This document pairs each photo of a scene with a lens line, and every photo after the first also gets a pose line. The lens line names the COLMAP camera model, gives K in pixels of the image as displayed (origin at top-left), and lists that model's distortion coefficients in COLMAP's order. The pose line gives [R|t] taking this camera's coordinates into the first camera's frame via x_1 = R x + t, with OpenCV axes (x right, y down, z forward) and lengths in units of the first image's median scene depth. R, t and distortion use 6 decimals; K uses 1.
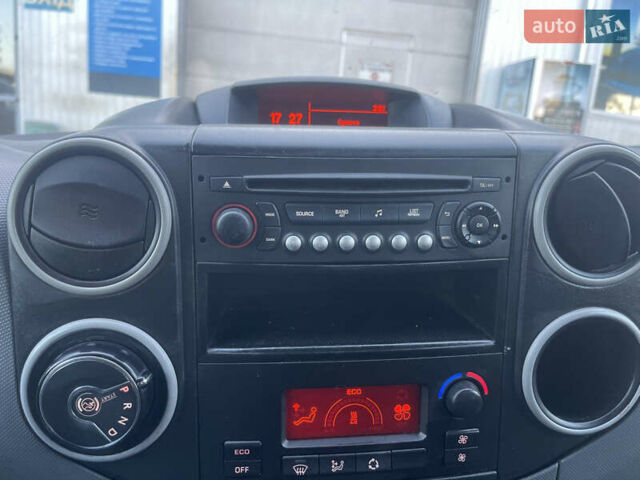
lens RADIAL K [[484.2, 0, 320.0], [0, 484.2, 240.0], [0, 0, 1]] dist [0.062886, -0.108935]
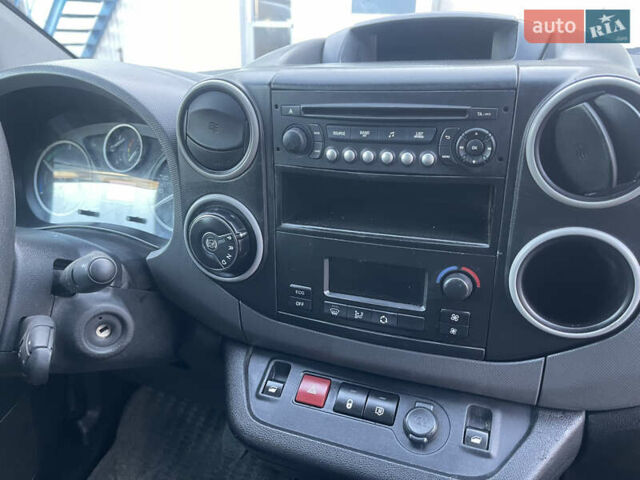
lens RADIAL K [[484.2, 0, 320.0], [0, 484.2, 240.0], [0, 0, 1]] dist [0.062886, -0.108935]
pose [[0.881144, 0.133538, -0.453599, 0.579599], [-0.058092, 0.982598, 0.176426, 0.003850], [0.469265, -0.129106, 0.873568, -0.277936]]
